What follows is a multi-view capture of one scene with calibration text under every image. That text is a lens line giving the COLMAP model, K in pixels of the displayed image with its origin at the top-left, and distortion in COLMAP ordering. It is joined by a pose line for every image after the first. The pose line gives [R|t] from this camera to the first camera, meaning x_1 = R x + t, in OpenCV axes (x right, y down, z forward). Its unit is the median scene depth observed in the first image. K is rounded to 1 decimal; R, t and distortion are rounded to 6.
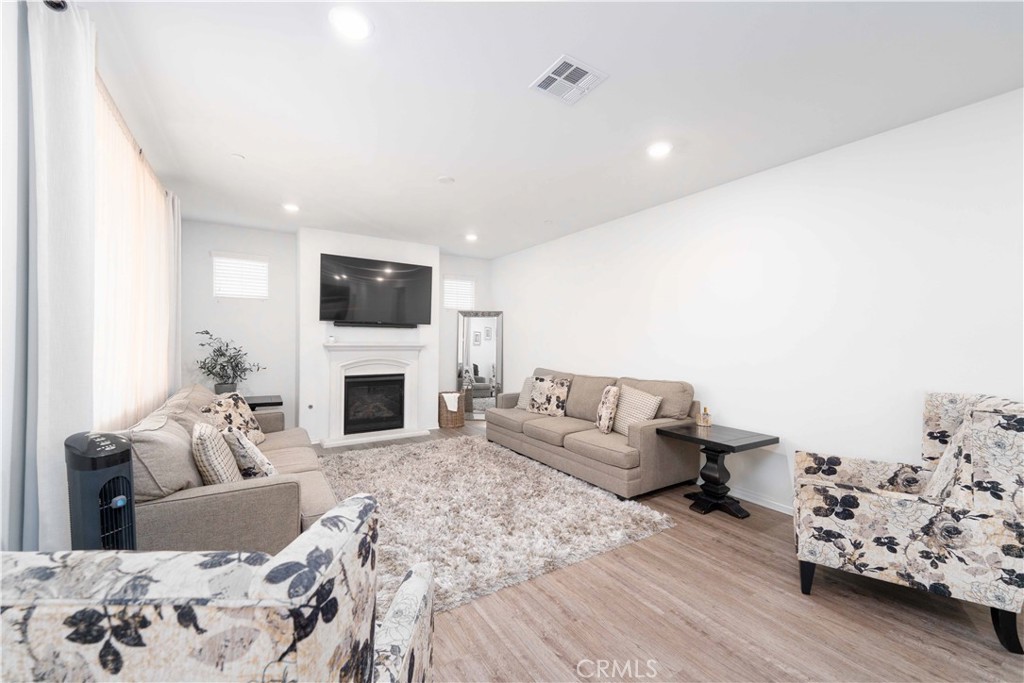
lens RADIAL K [[409.3, 0, 506.9], [0, 409.3, 339.8], [0, 0, 1]] dist [0.017294, -0.001390]
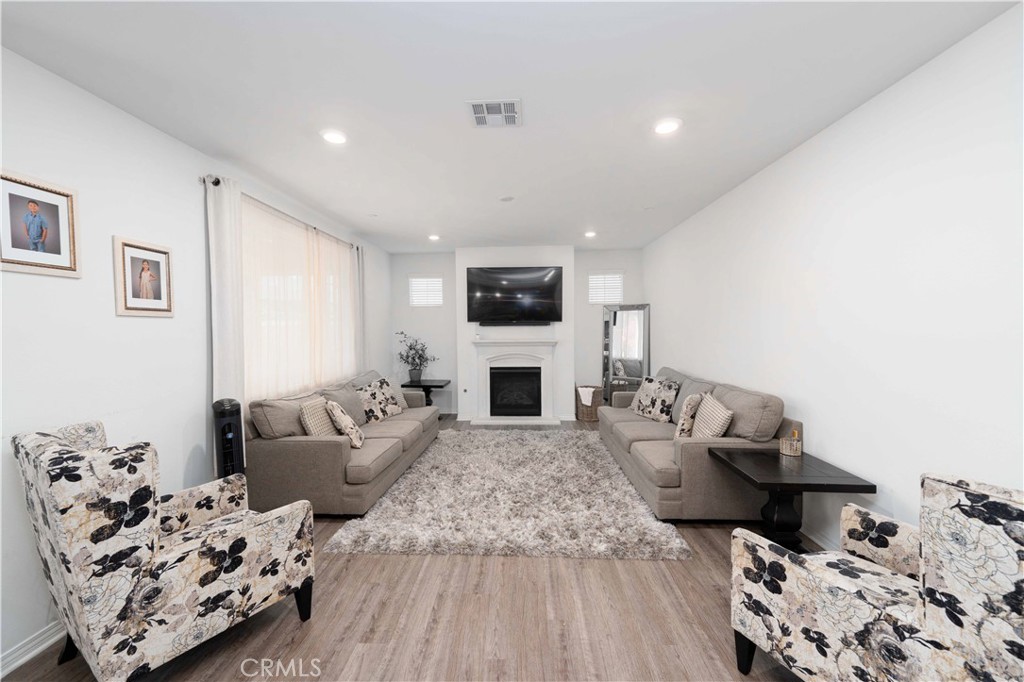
lens RADIAL K [[409.3, 0, 494.3], [0, 409.3, 336.7], [0, 0, 1]] dist [0.017294, -0.001390]
pose [[0.820434, -0.003218, -0.571732, 0.508798], [0.016130, 0.999716, 0.017519, -0.036720], [0.571514, -0.023596, 0.820253, 0.054923]]
